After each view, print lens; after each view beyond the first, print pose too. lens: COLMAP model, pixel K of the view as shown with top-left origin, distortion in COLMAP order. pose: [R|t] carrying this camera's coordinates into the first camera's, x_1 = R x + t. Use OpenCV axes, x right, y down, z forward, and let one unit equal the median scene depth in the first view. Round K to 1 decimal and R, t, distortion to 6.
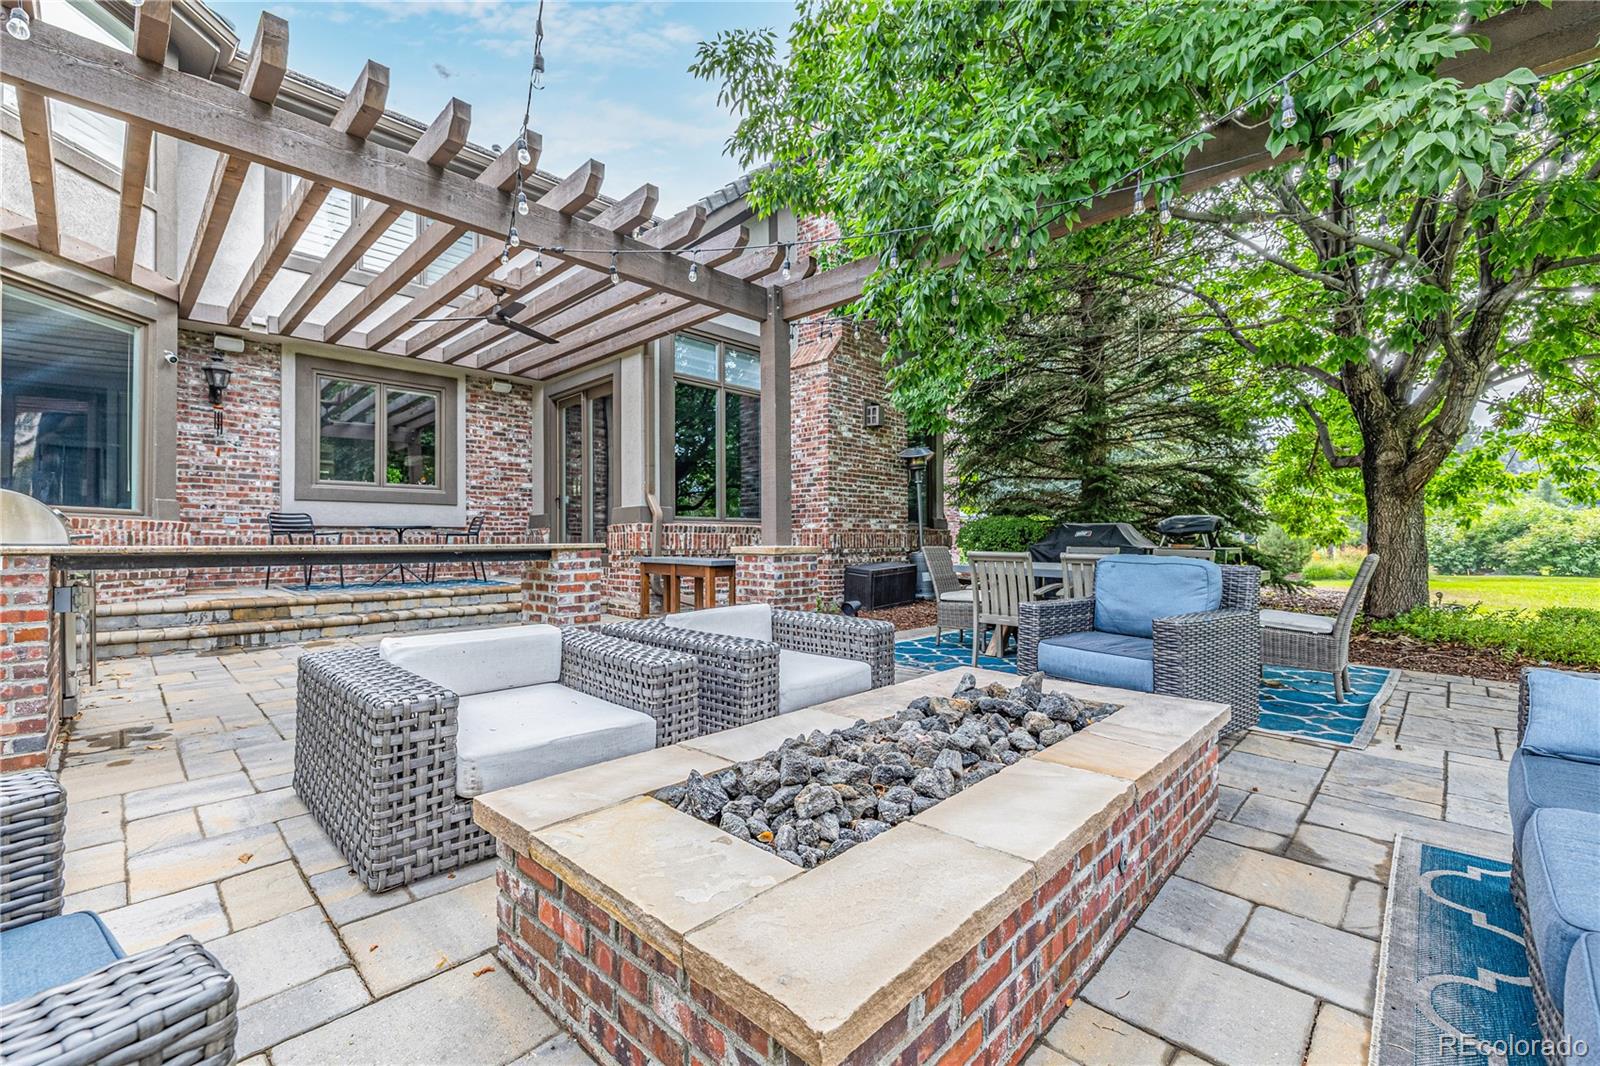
lens RADIAL K [[667.7, 0, 803.9], [0, 667.7, 536.7], [0, 0, 1]] dist [0.000040, -0.000111]
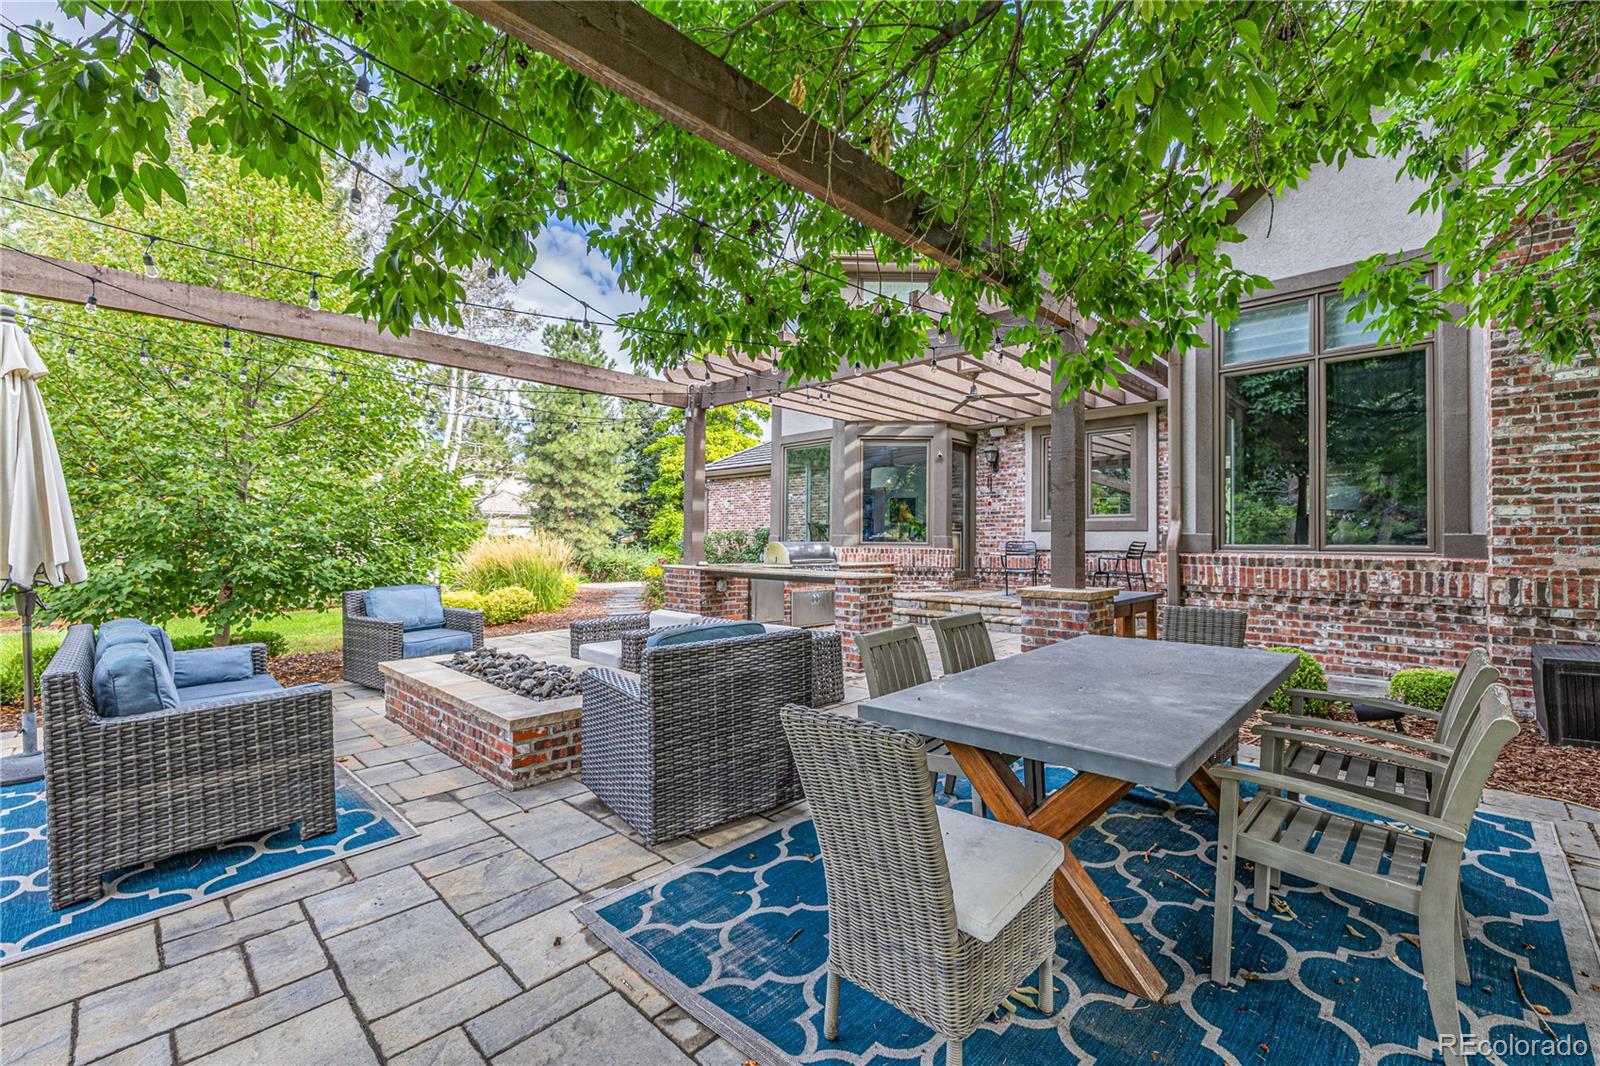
lens RADIAL K [[667.7, 0, 803.9], [0, 667.7, 536.7], [0, 0, 1]] dist [0.000040, -0.000111]
pose [[0.008589, -0.003001, -0.999959, 0.830692], [-0.000215, 0.999995, -0.003003, -0.050953], [0.999963, 0.000241, 0.008588, 0.654111]]
